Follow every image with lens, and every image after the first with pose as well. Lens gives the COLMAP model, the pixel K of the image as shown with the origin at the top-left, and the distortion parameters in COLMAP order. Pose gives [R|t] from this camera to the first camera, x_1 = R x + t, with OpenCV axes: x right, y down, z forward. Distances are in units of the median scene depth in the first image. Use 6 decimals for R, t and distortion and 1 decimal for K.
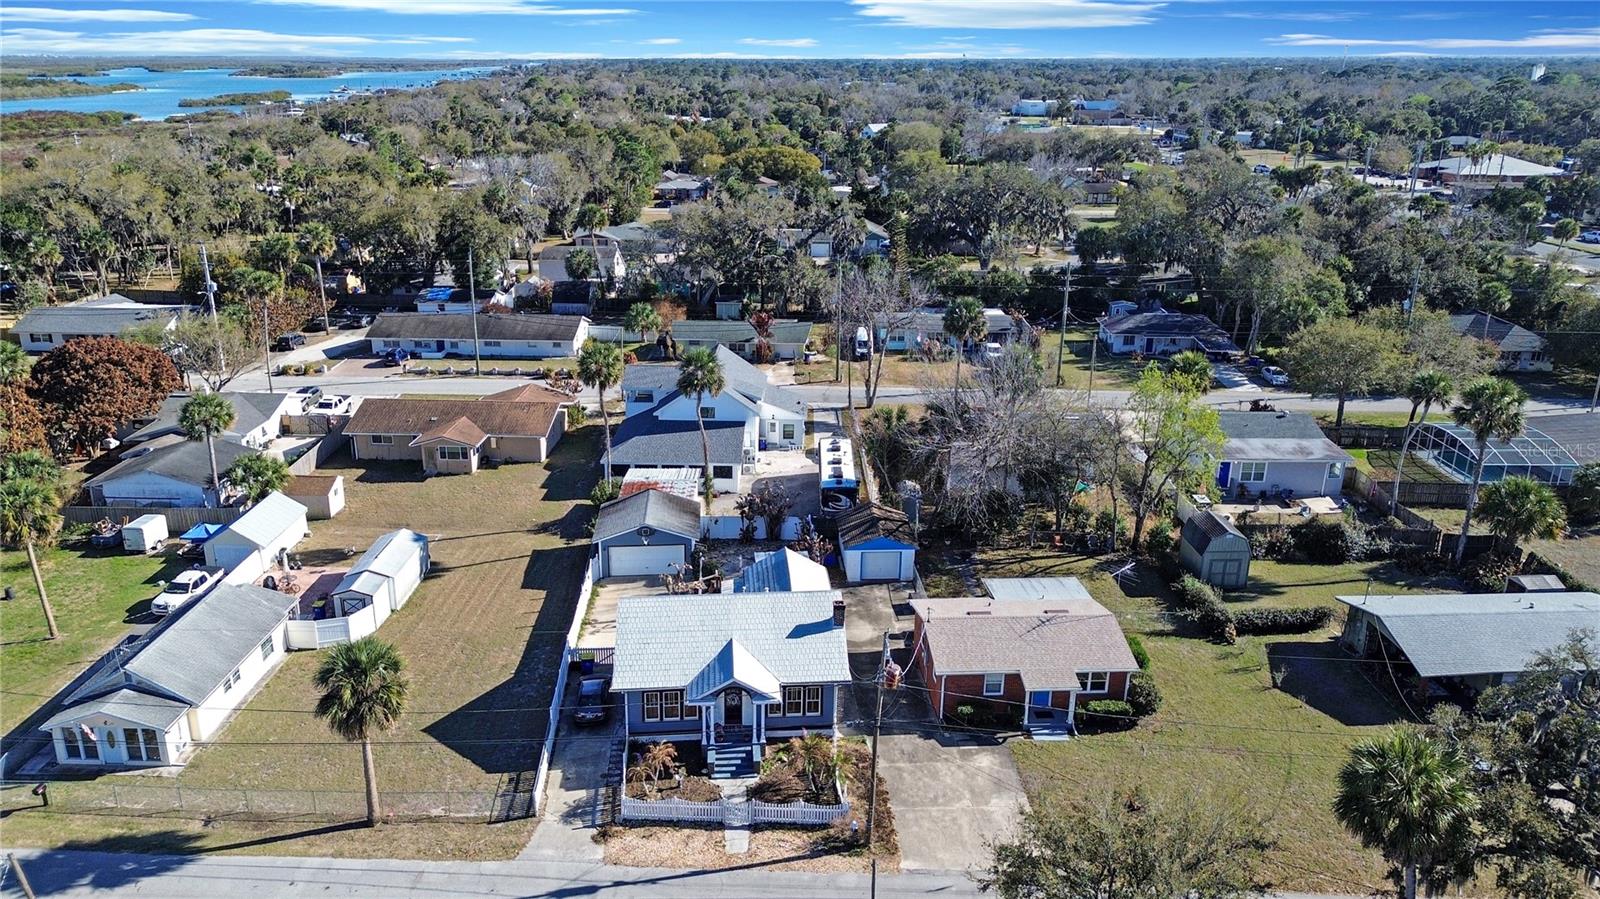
lens RADIAL K [[1186.4, 0, 800.0], [0, 1186.4, 449.5], [0, 0, 1]] dist [0.074553, -0.073683]
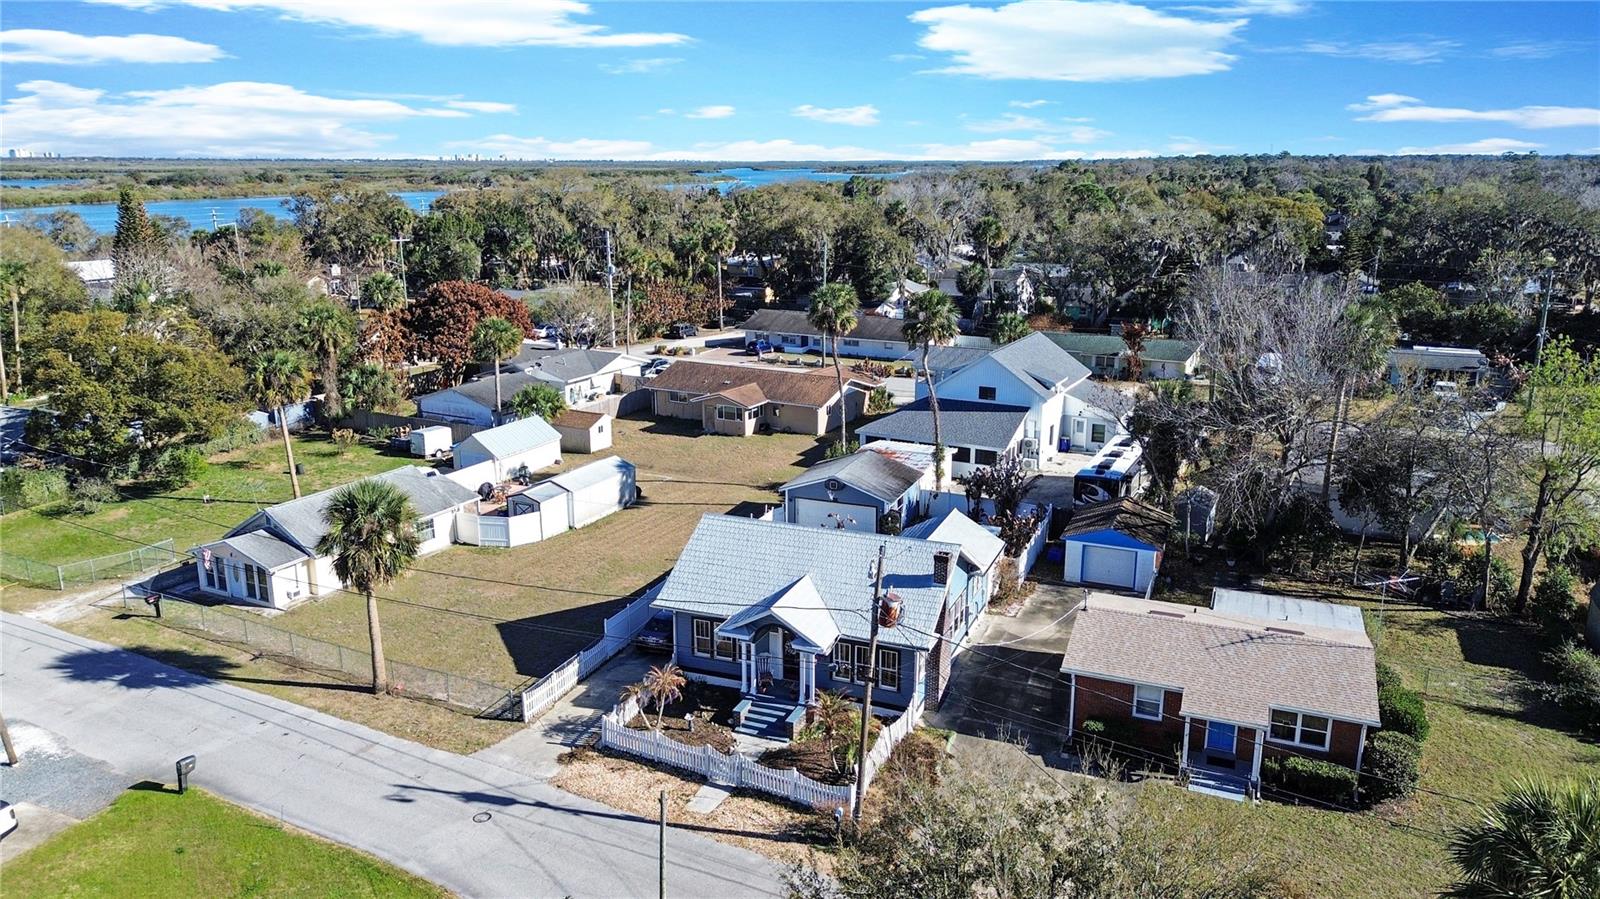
lens RADIAL K [[1159.7, 0, 800.0], [0, 1159.7, 449.5], [0, 0, 1]] dist [0.087514, -0.103301]
pose [[0.891266, 0.097611, -0.442850, 0.270813], [-0.136038, 0.989133, -0.055765, 0.114019], [0.432595, 0.109946, 0.894860, 0.266004]]
